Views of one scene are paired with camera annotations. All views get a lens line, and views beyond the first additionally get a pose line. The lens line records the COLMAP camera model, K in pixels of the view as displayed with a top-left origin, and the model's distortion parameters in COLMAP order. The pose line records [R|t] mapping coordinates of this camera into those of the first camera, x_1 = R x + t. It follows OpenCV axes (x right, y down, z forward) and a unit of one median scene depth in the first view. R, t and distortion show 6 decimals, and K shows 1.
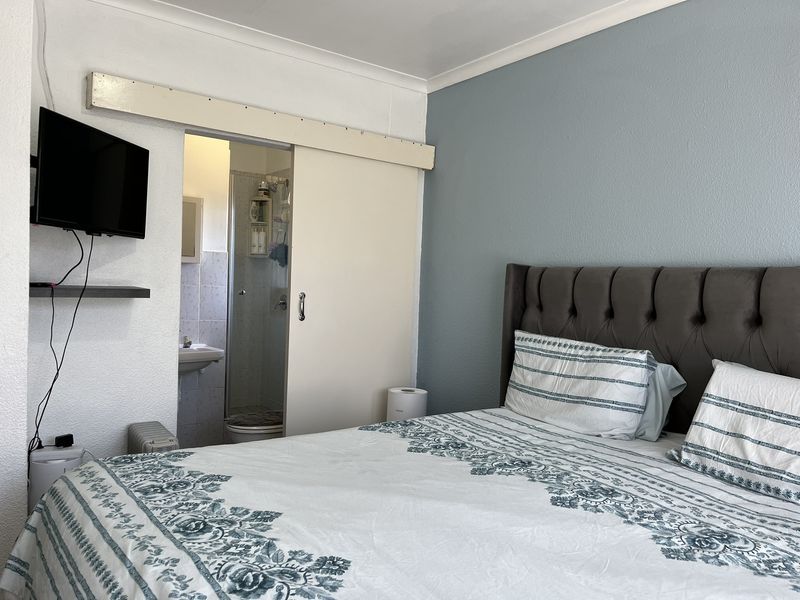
lens RADIAL K [[607.4, 0, 396.3], [0, 607.4, 304.9], [0, 0, 1]] dist [0.077195, -0.113620]
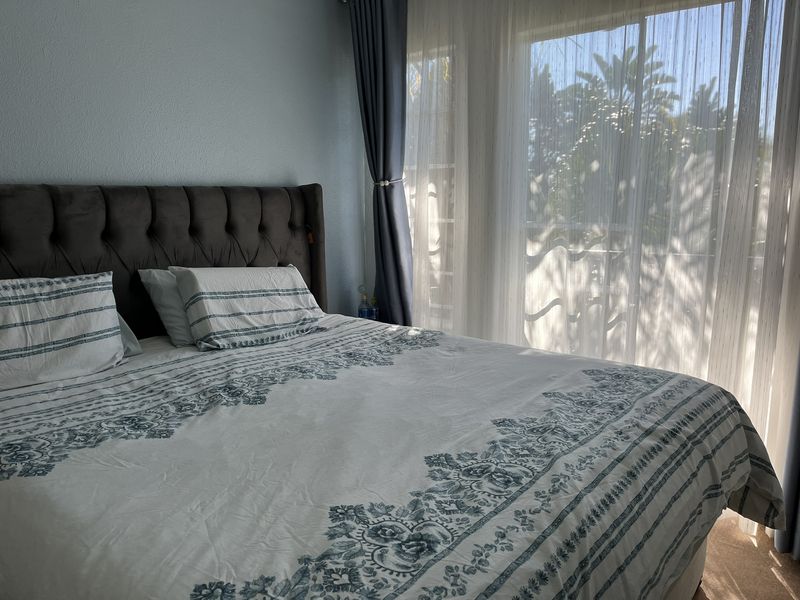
lens RADIAL K [[607.4, 0, 396.3], [0, 607.4, 304.9], [0, 0, 1]] dist [0.077195, -0.113620]
pose [[-0.239392, -0.199356, 0.950236, -0.819194], [0.033128, 0.976447, 0.213201, -0.086734], [-0.970358, 0.082518, -0.227150, 0.961292]]
